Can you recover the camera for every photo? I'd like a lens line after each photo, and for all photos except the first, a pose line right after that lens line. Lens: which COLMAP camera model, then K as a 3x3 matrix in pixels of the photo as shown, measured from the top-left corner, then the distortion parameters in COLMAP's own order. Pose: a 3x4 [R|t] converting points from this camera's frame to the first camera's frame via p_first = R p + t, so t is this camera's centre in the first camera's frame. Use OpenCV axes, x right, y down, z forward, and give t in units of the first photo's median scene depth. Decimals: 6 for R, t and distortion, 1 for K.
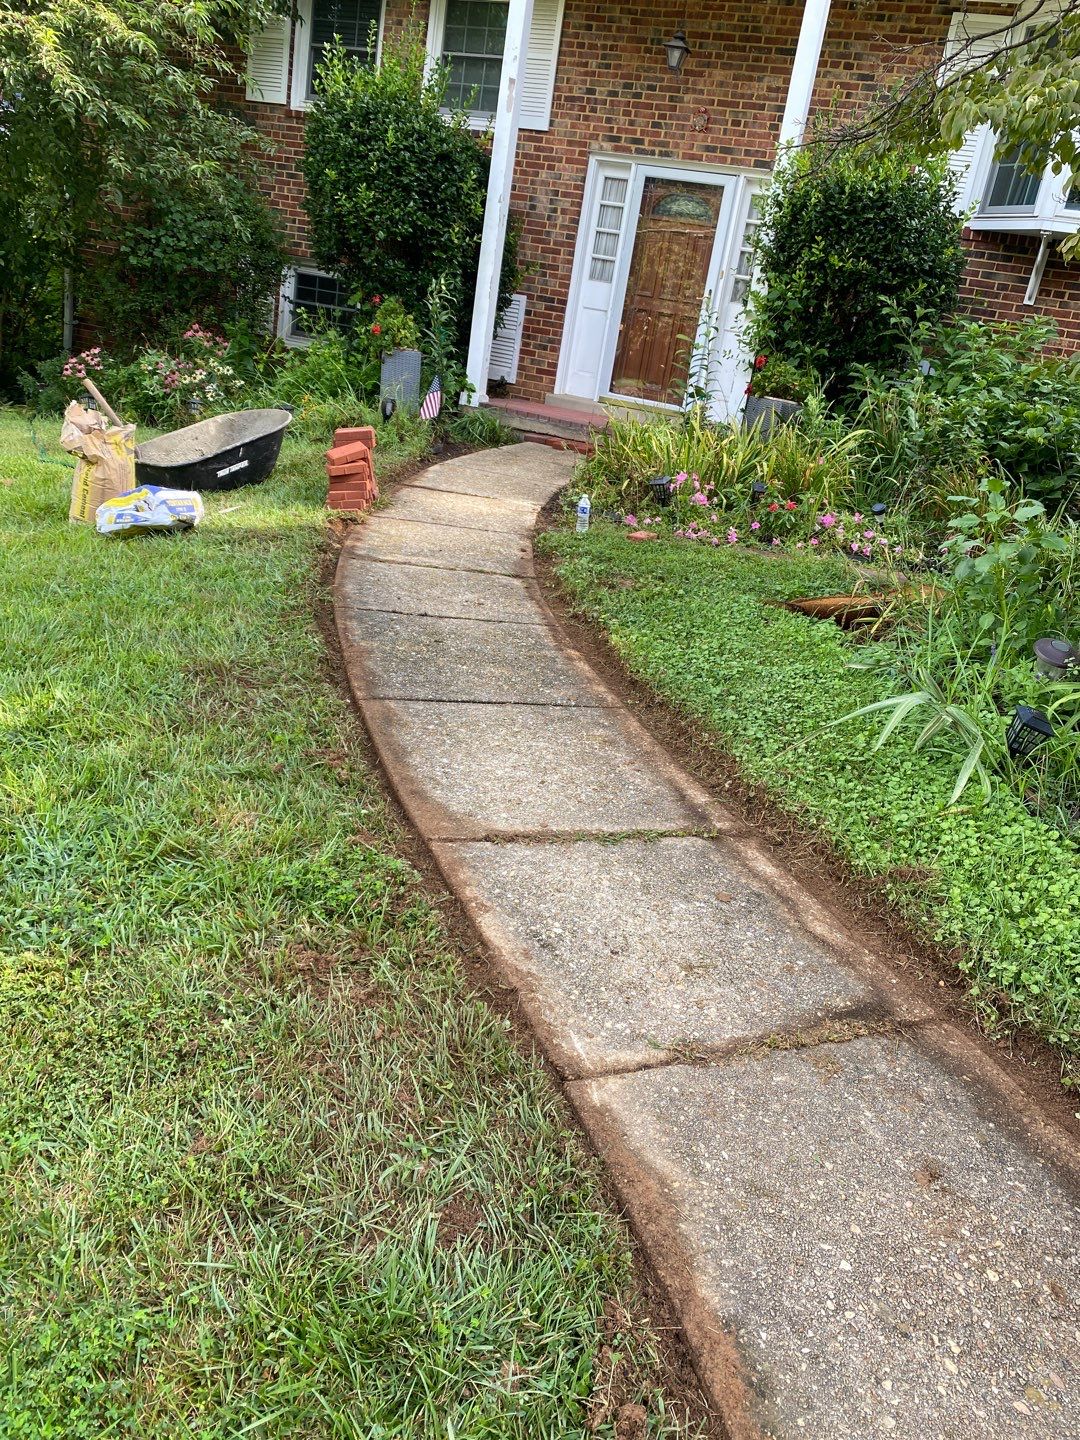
lens RADIAL K [[1086.9, 0, 559.4], [0, 1086.9, 705.3], [0, 0, 1]] dist [0.020593, -0.029372]
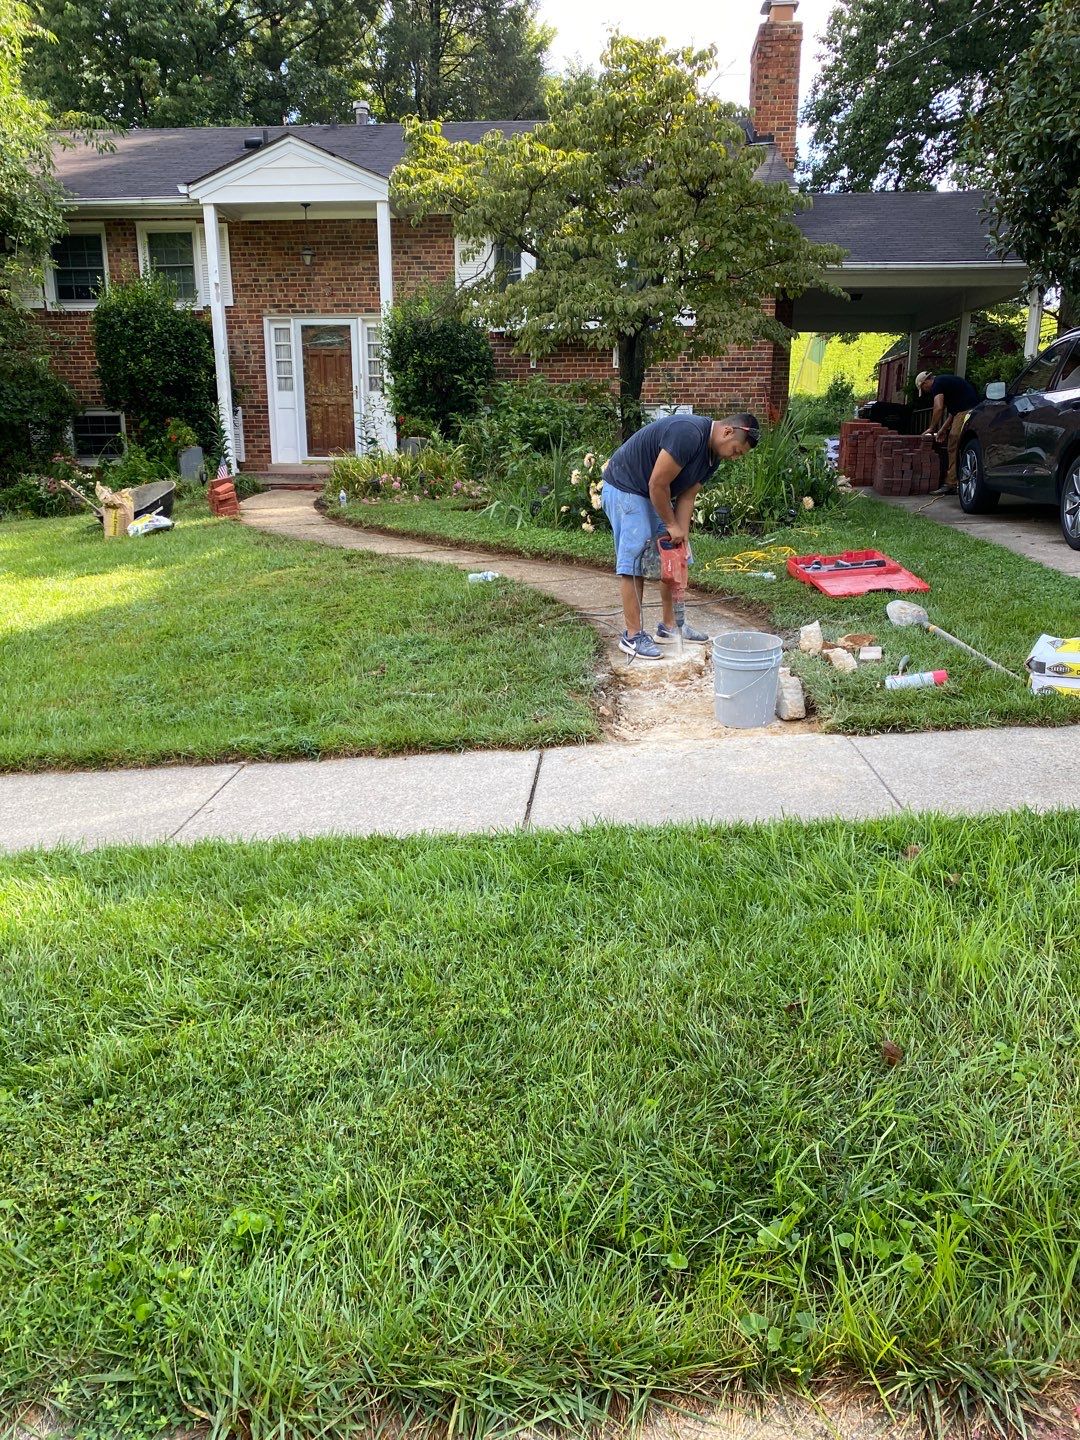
lens RADIAL K [[1086.9, 0, 527.5], [0, 1086.9, 731.5], [0, 0, 1]] dist [0.020593, -0.029372]
pose [[0.935050, -0.232732, 0.267428, -0.193457], [0.246376, 0.969004, -0.018157, 0.235468], [-0.254914, 0.082865, 0.963407, -0.655071]]
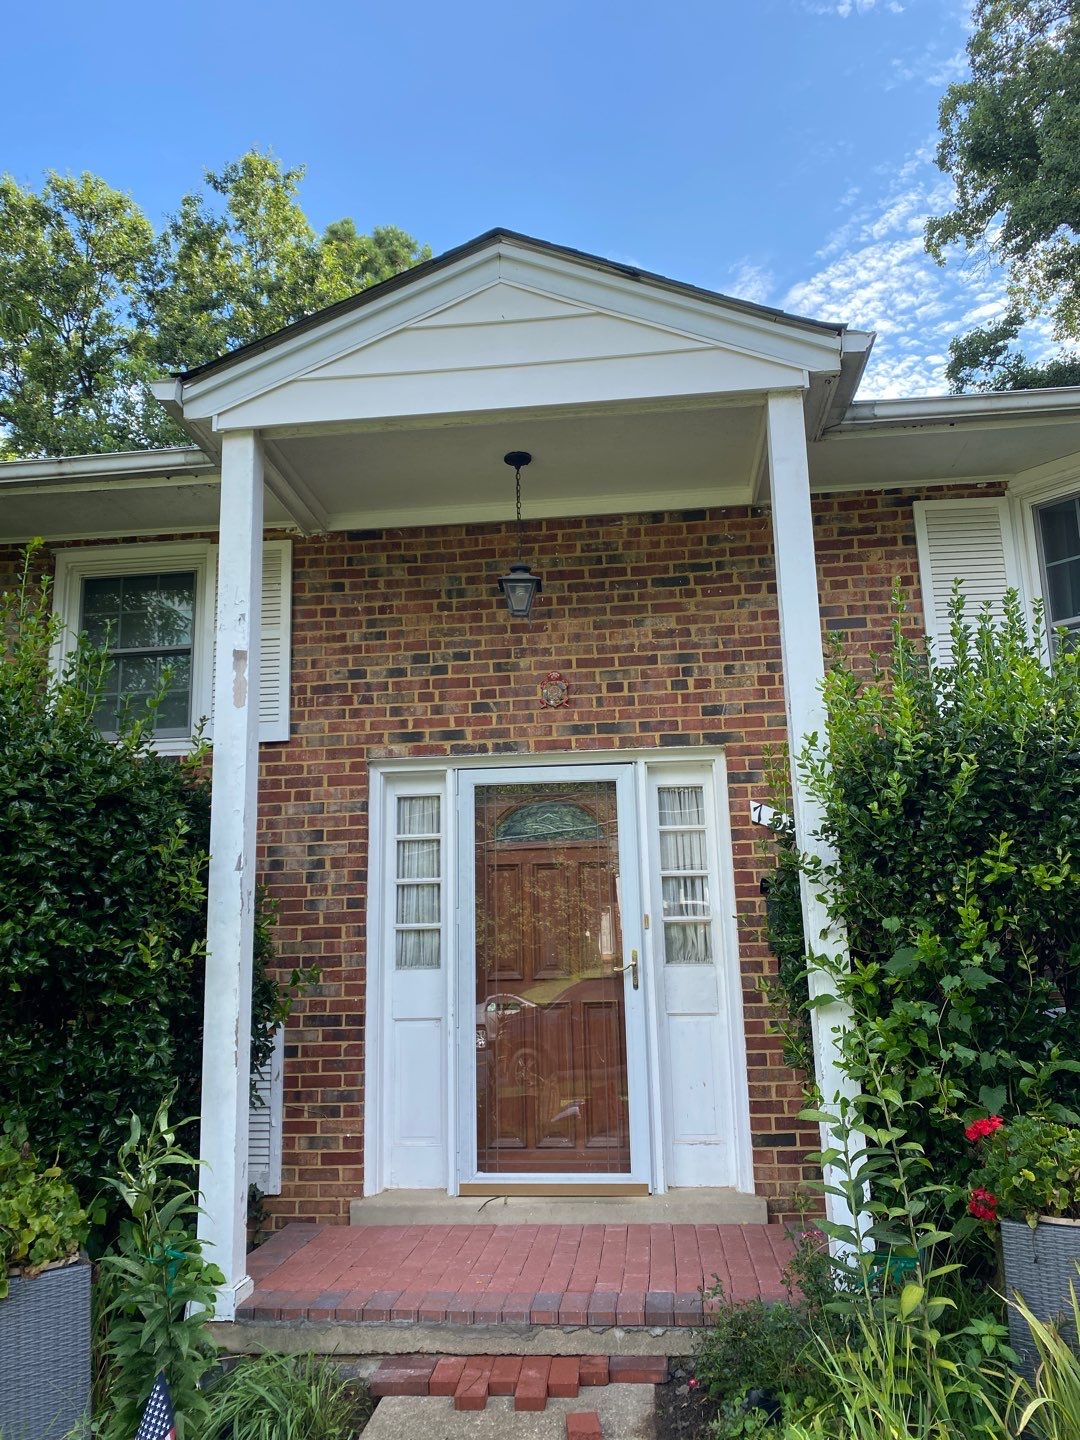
lens RADIAL K [[1086.9, 0, 541.9], [0, 1086.9, 711.6], [0, 0, 1]] dist [0.020593, -0.029372]
pose [[0.938061, -0.111828, 0.327927, -0.076635], [0.262525, 0.847077, -0.462106, -0.252380], [-0.226103, 0.519573, 0.823967, 0.515443]]
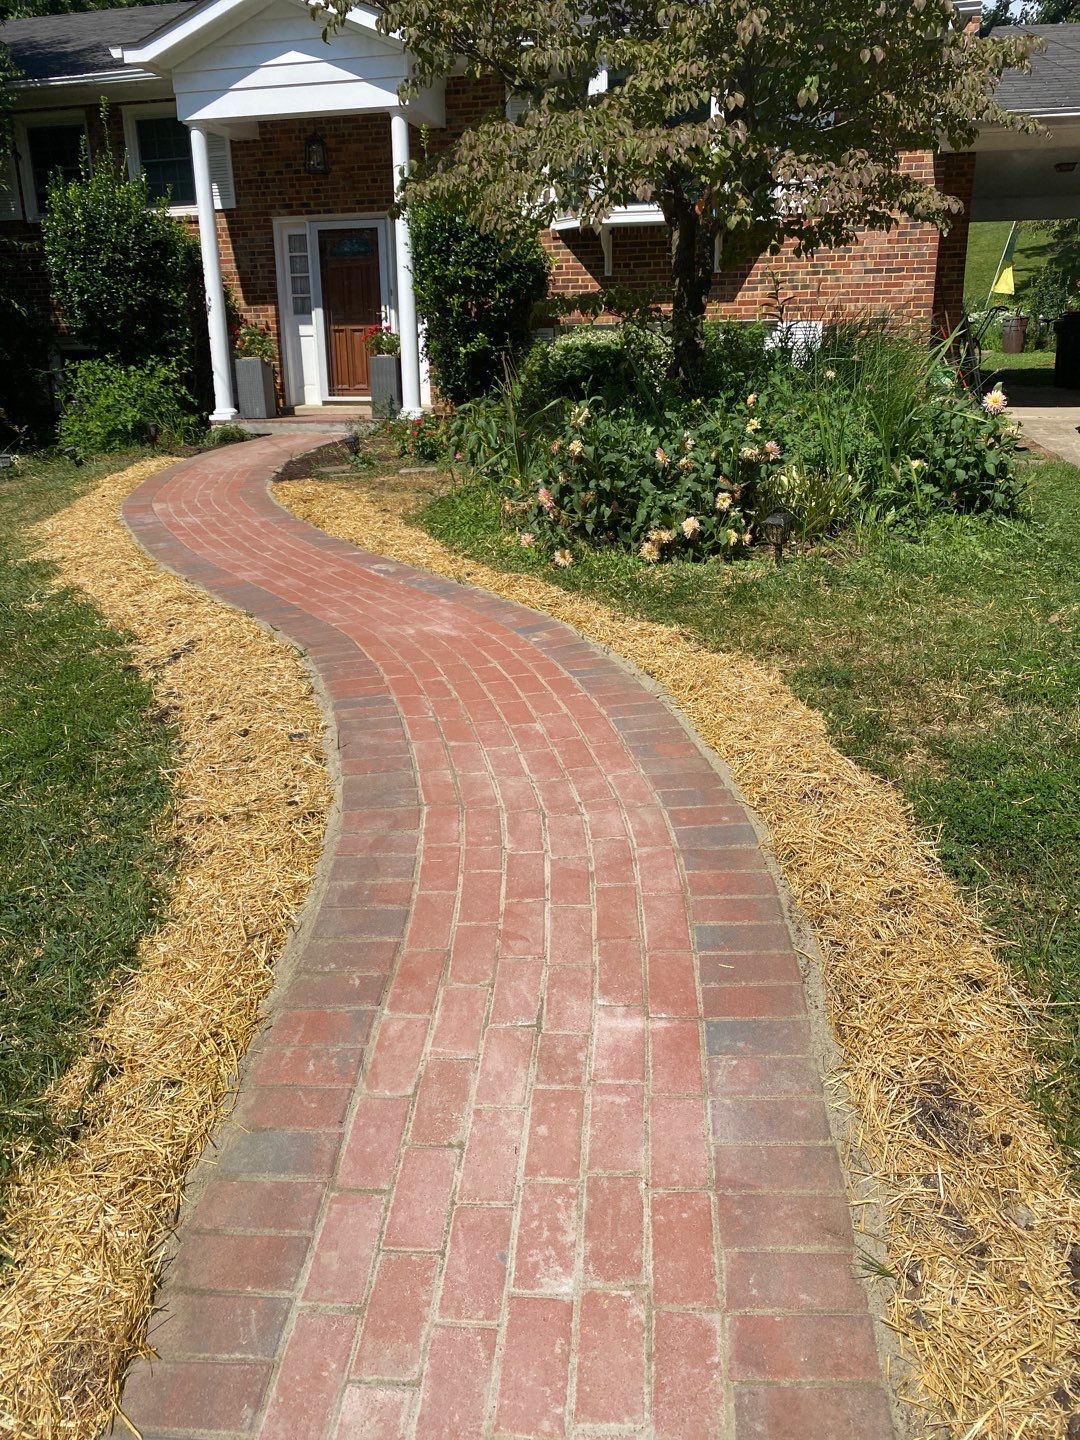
lens RADIAL K [[1086.9, 0, 533.0], [0, 1086.9, 688.6], [0, 0, 1]] dist [0.020593, -0.029372]
pose [[0.970780, -0.212323, 0.111830, 0.069376], [0.215789, 0.976241, -0.019719, 0.138515], [-0.104986, 0.043274, 0.993532, -0.314323]]
